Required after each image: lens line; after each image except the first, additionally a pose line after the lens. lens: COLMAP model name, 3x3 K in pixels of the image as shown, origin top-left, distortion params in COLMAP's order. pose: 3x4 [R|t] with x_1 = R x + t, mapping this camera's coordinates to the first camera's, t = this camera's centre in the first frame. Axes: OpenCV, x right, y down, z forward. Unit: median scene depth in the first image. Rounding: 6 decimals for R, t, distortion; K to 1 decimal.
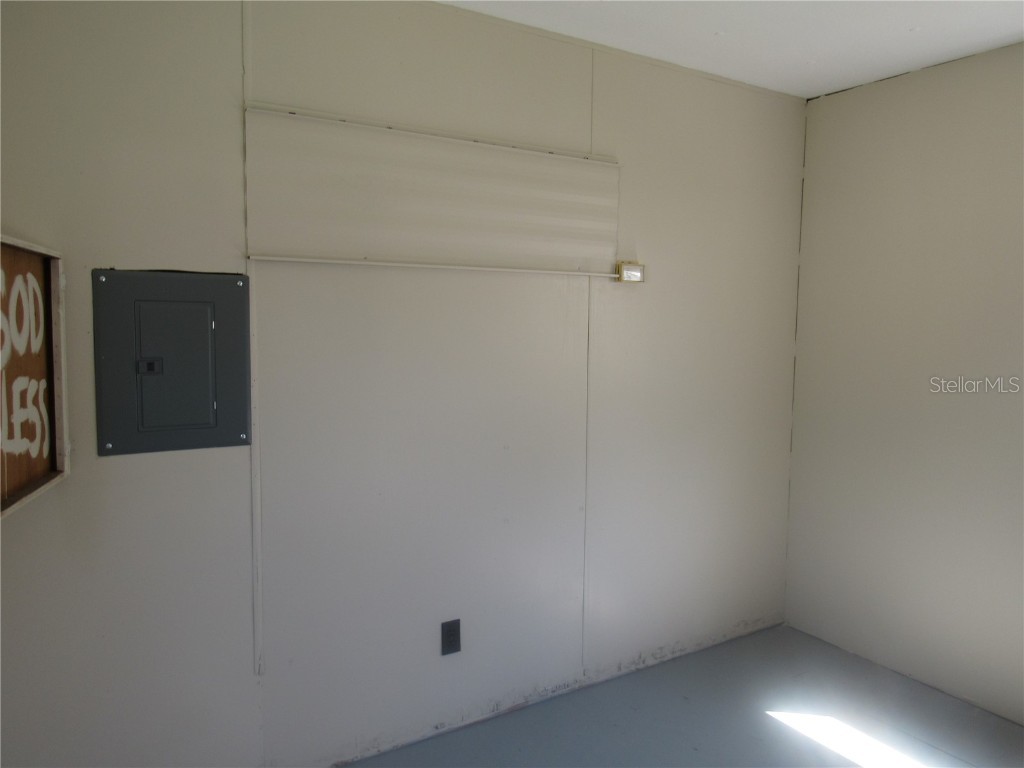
lens RADIAL K [[728.3, 0, 516.9], [0, 728.3, 384.7], [0, 0, 1]] dist [-0.034863, 0.002051]
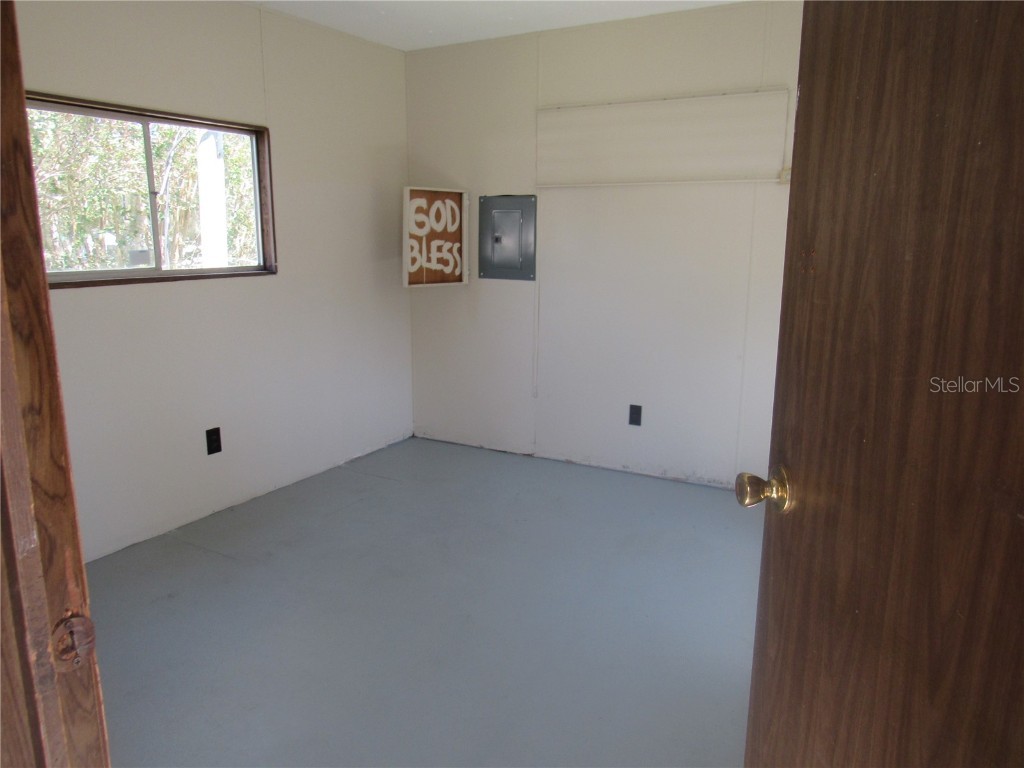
lens RADIAL K [[728.3, 0, 516.9], [0, 728.3, 384.7], [0, 0, 1]] dist [-0.034863, 0.002051]
pose [[0.476282, 0.172279, -0.862250, 1.510277], [-0.080487, 0.985043, 0.152355, 0.067795], [0.875601, -0.003164, 0.483025, -0.029718]]
